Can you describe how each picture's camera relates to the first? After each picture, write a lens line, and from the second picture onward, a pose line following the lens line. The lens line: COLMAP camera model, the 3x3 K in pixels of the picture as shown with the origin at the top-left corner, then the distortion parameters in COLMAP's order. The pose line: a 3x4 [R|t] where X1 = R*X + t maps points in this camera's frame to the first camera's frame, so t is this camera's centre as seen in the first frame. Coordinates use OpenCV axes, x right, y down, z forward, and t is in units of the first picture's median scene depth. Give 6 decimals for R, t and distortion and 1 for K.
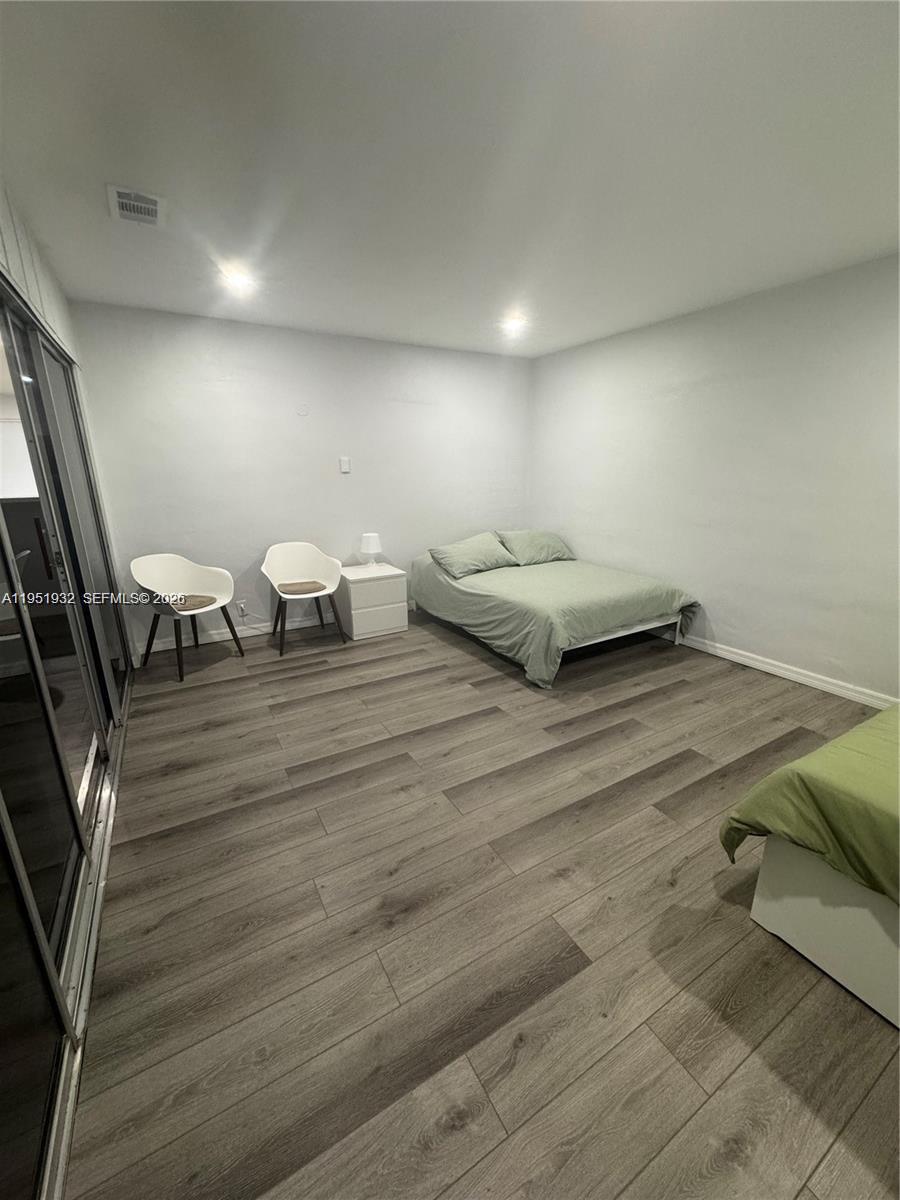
lens RADIAL K [[481.0, 0, 455.9], [0, 481.0, 596.8], [0, 0, 1]] dist [-0.002081, -0.000012]
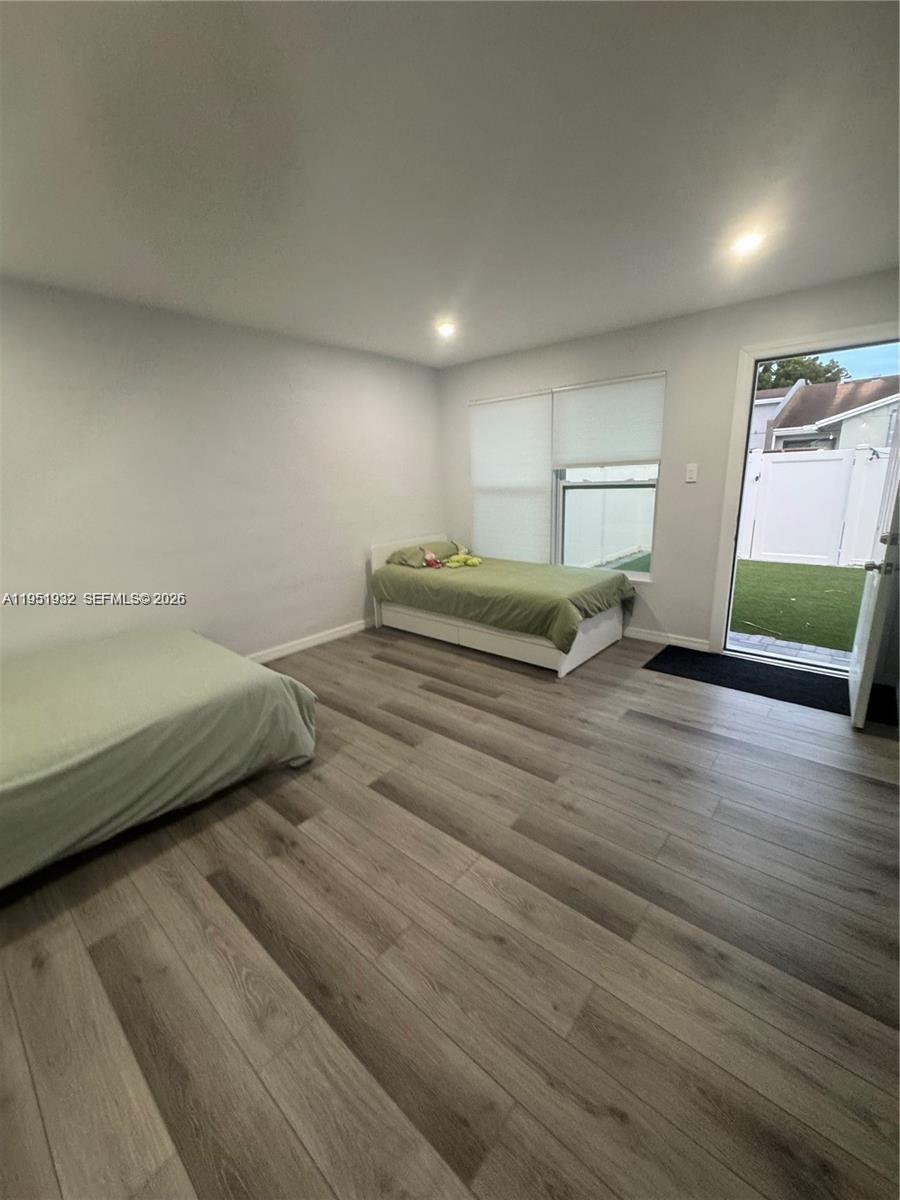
lens RADIAL K [[481.0, 0, 460.4], [0, 481.0, 597.4], [0, 0, 1]] dist [-0.002081, -0.000012]
pose [[-0.325718, -0.213572, 0.921029, -0.663830], [0.282977, 0.907476, 0.310503, -0.265283], [-0.902126, 0.361766, -0.235145, 1.028400]]
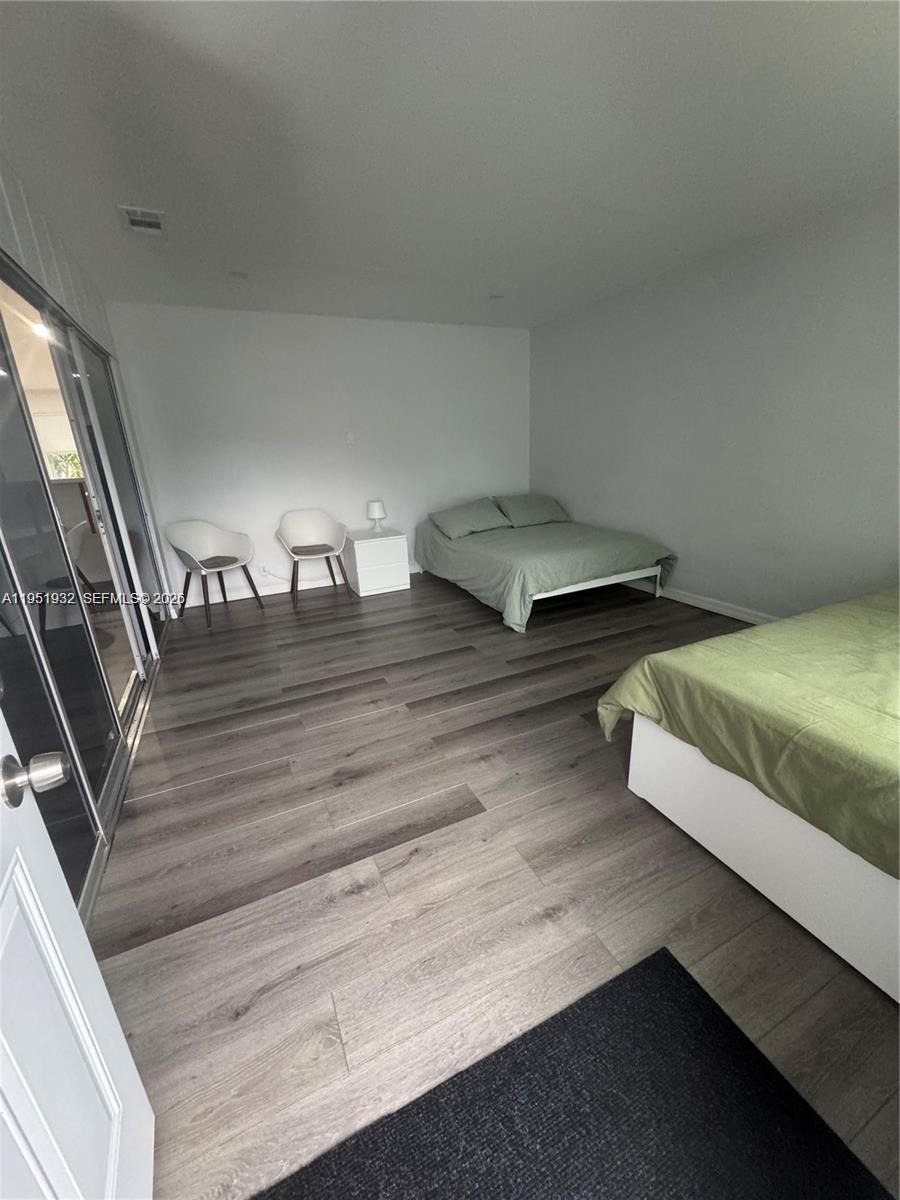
lens RADIAL K [[481.0, 0, 458.6], [0, 481.0, 598.6], [0, 0, 1]] dist [-0.002081, -0.000012]
pose [[0.995810, -0.008327, -0.091064, 0.173549], [0.012290, 0.998997, 0.043050, 0.075144], [0.090614, -0.043989, 0.994914, -0.132455]]
